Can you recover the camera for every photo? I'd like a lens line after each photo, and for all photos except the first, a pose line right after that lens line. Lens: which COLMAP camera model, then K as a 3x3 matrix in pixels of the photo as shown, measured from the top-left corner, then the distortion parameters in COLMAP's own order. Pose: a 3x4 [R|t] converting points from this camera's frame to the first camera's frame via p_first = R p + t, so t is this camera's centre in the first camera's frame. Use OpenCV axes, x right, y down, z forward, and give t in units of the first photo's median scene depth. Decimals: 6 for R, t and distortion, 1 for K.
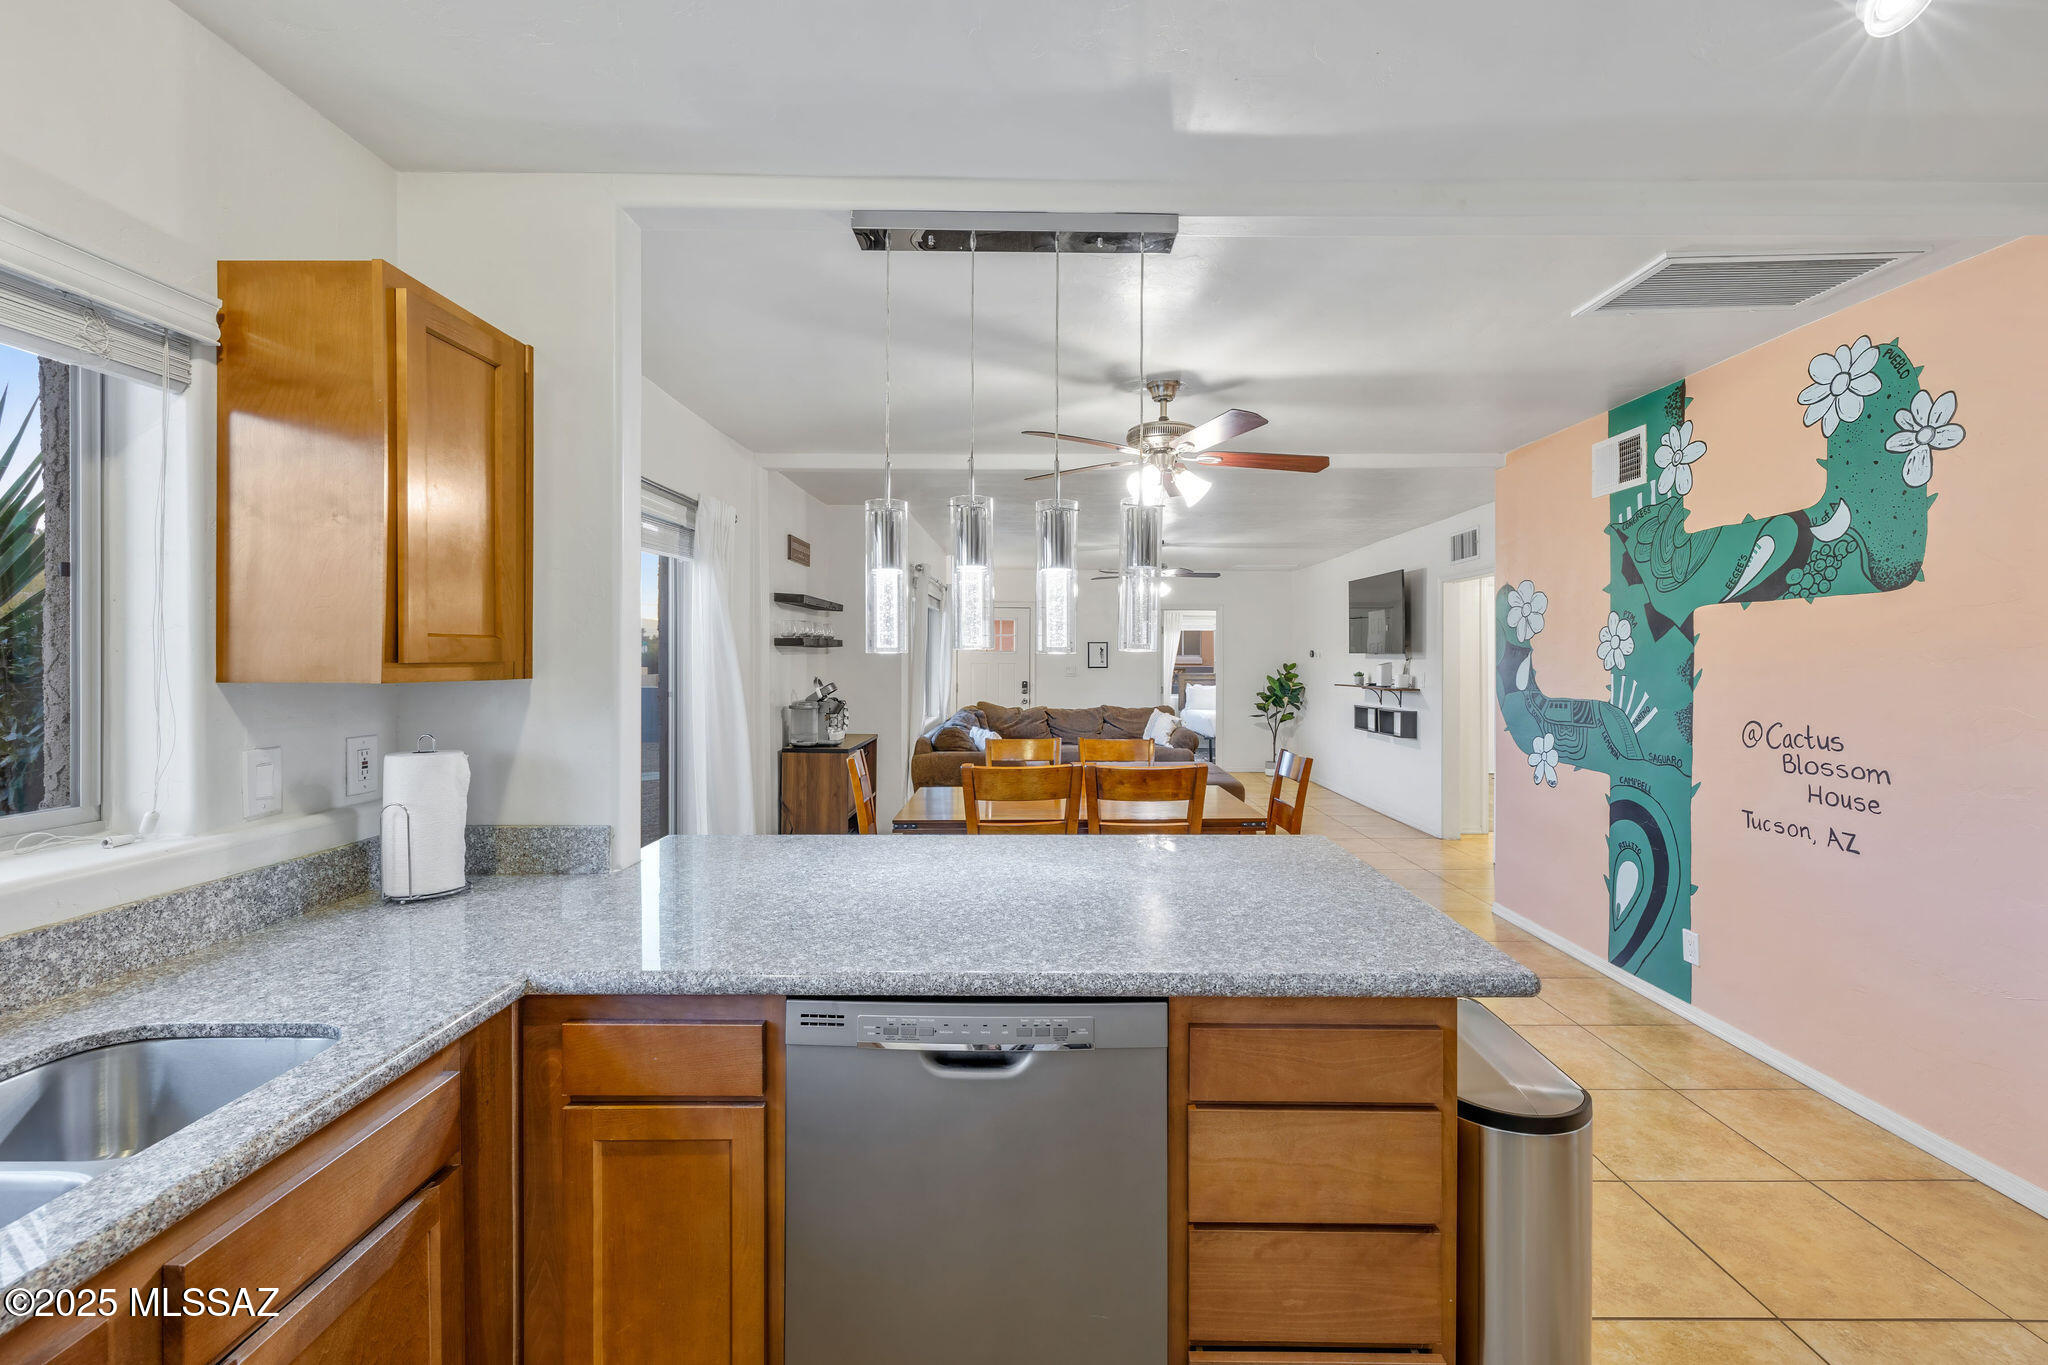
lens RADIAL K [[875.3, 0, 1019.6], [0, 875.3, 659.4], [0, 0, 1]] dist [0.000028, 0.000925]
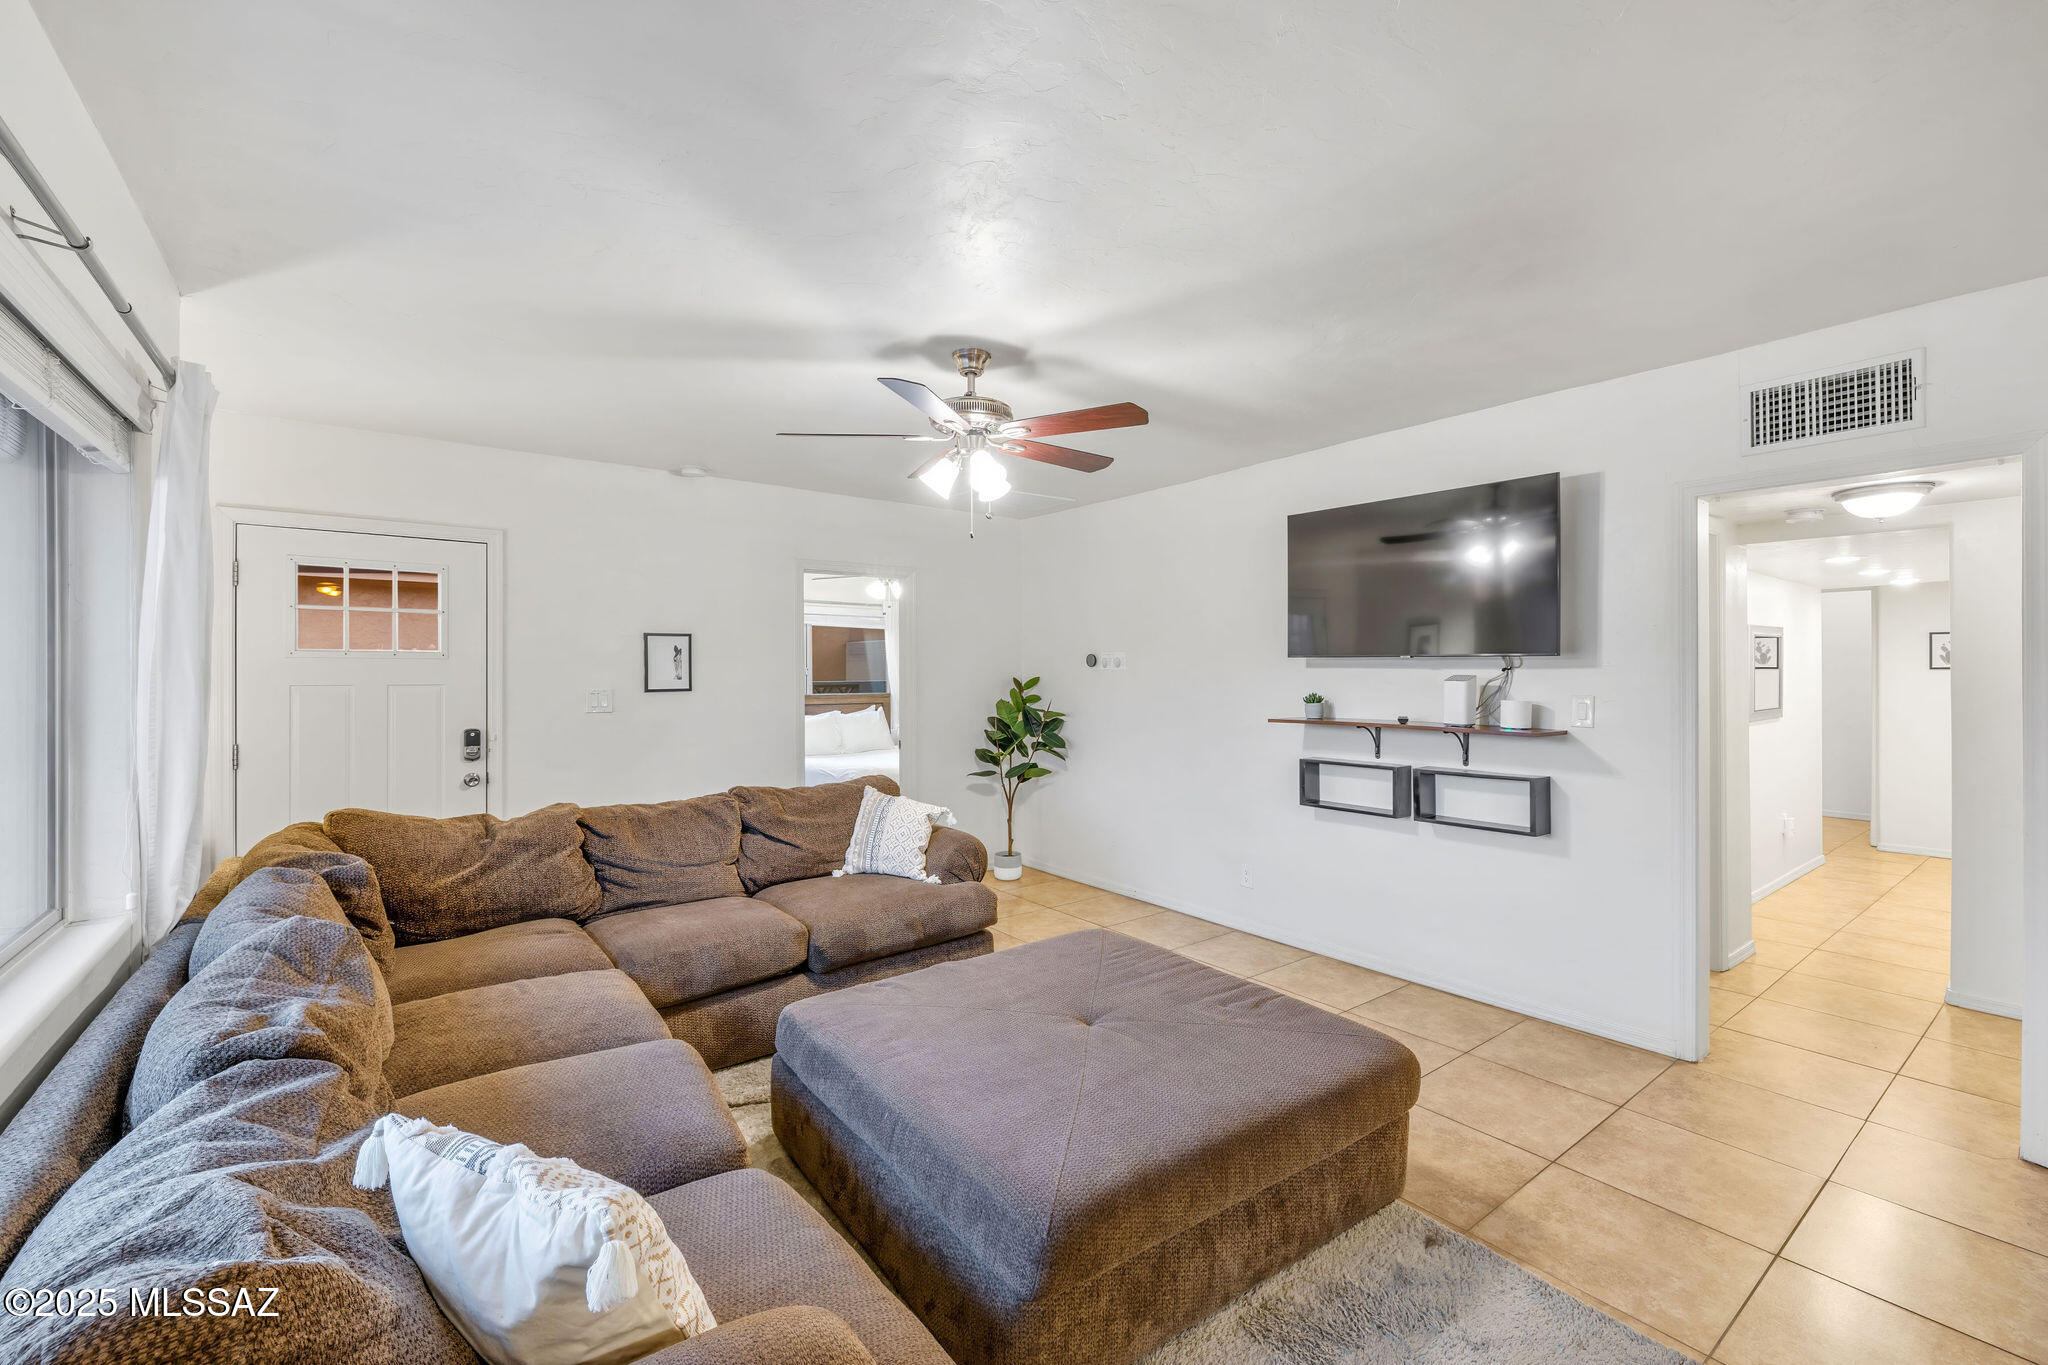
lens RADIAL K [[875.3, 0, 1038.3], [0, 875.3, 664.3], [0, 0, 1]] dist [0.000028, 0.000925]
pose [[0.782903, -0.000548, 0.622143, -0.153583], [0.005424, 0.999968, -0.005945, -0.001056], [-0.622120, 0.008029, 0.782881, 2.054673]]
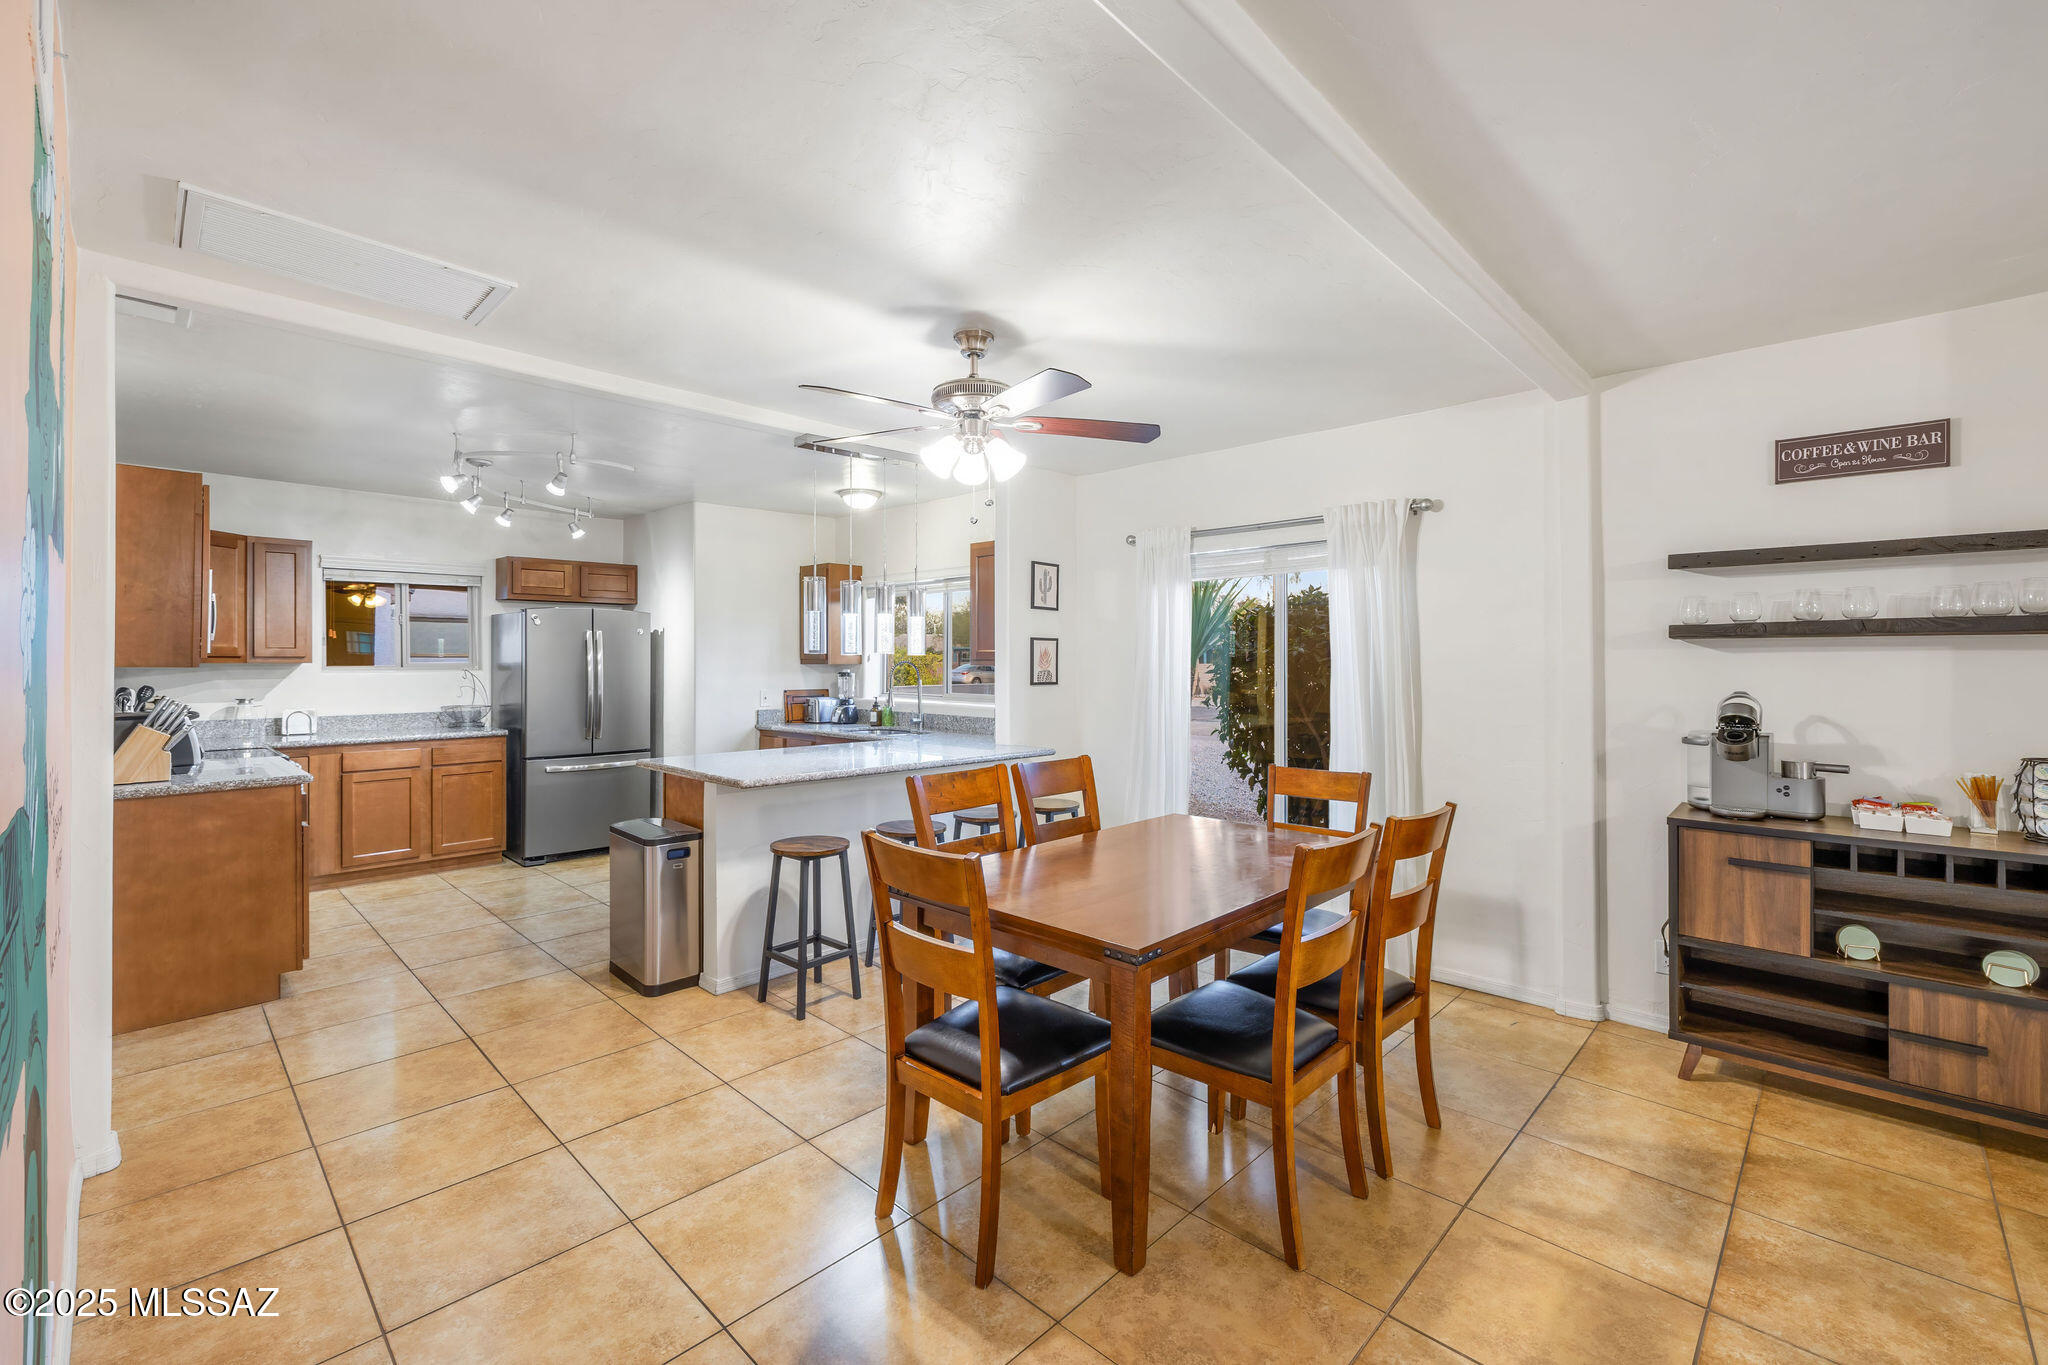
lens RADIAL K [[875.3, 0, 1056.5], [0, 875.3, 657.7], [0, 0, 1]] dist [0.000028, 0.000925]
pose [[-0.666991, -0.004794, -0.745050, 0.877171], [-0.003738, 0.999988, -0.003089, 0.002742], [0.745056, 0.000725, -0.667001, 1.912817]]
